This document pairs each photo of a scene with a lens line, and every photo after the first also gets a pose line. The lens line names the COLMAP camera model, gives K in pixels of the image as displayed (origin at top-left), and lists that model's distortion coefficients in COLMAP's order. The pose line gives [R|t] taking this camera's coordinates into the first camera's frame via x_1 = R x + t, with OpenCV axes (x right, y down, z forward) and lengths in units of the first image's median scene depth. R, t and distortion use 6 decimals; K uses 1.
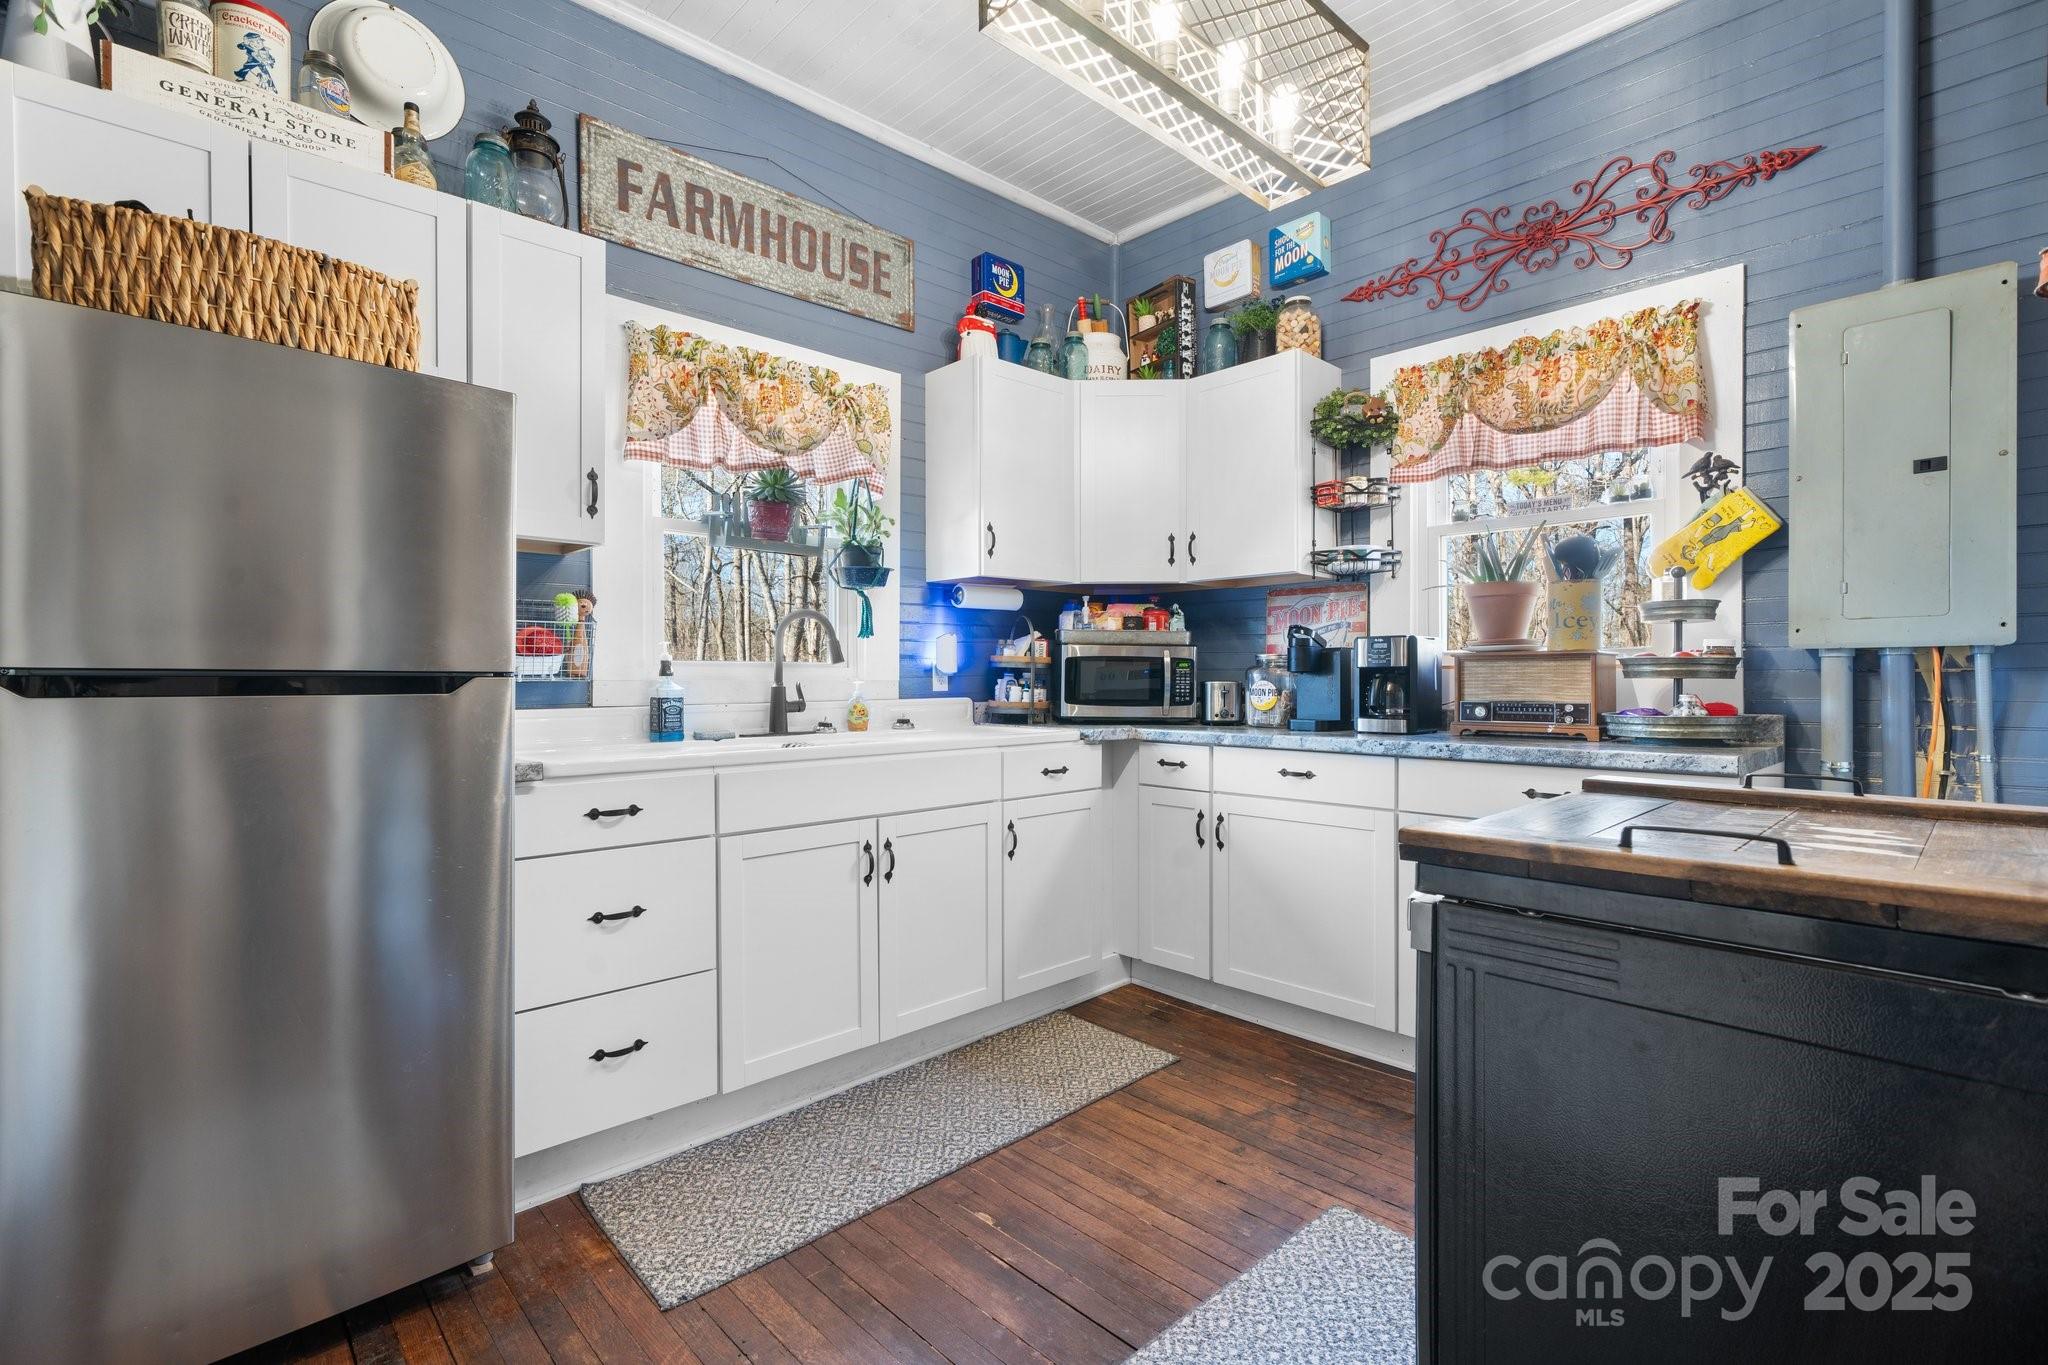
lens RADIAL K [[910.2, 0, 1024.2], [0, 910.2, 680.2], [0, 0, 1]] dist [-0.000873, -0.000688]
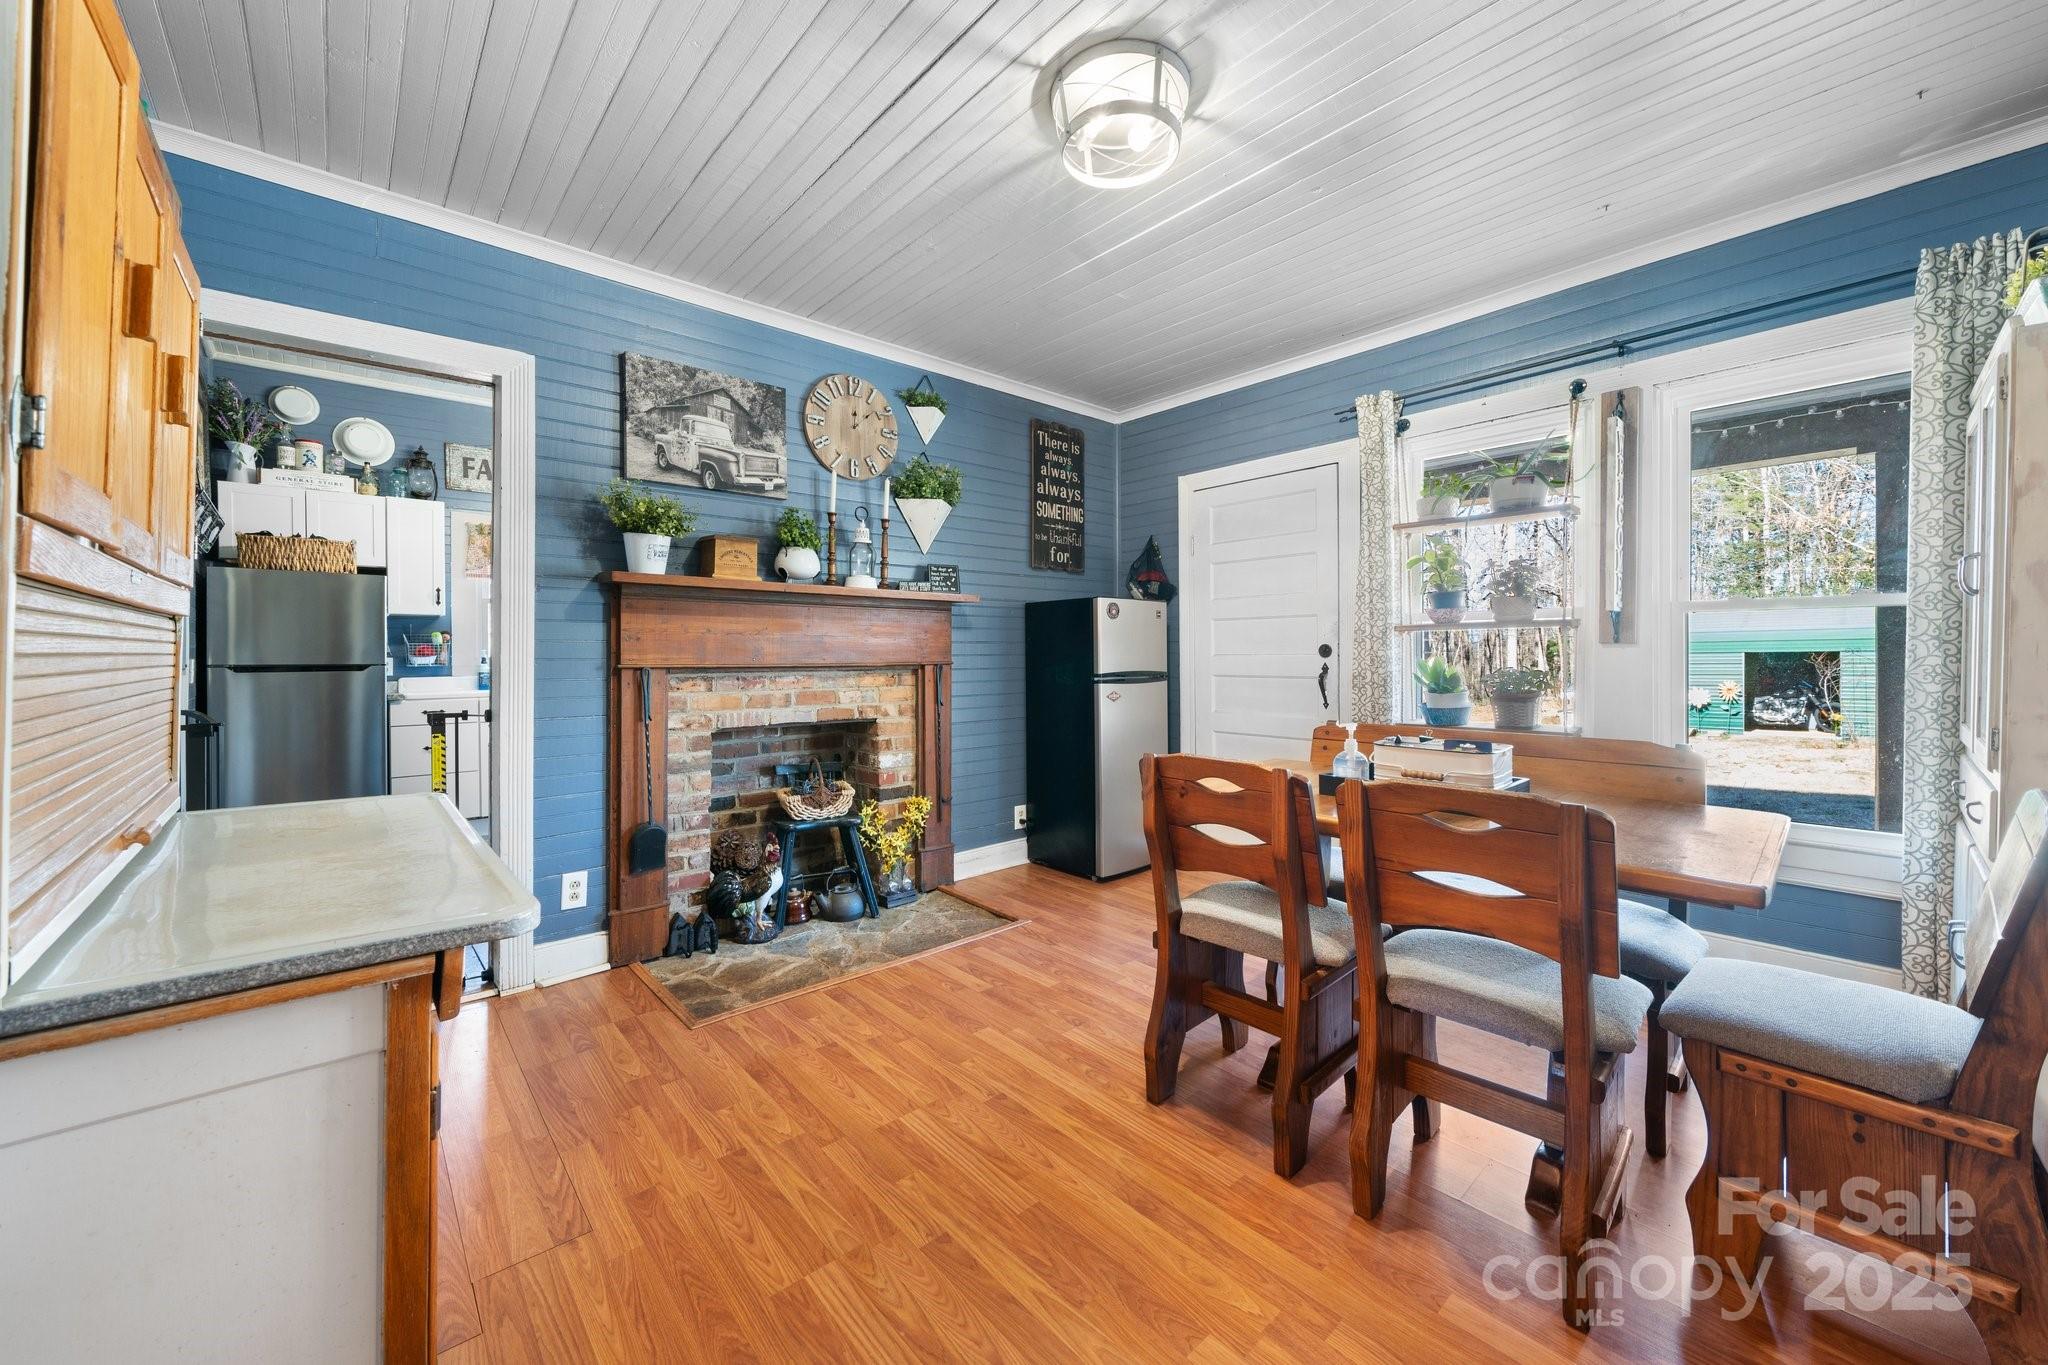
lens RADIAL K [[775.7, 0, 1023.3], [0, 775.7, 665.0], [0, 0, 1]] dist [-0.000214, 0.000036]
pose [[0.999060, 0.001582, -0.043325, 1.461696], [-0.001234, 0.999967, 0.008058, -0.025553], [0.043336, -0.007997, 0.999029, -1.317333]]
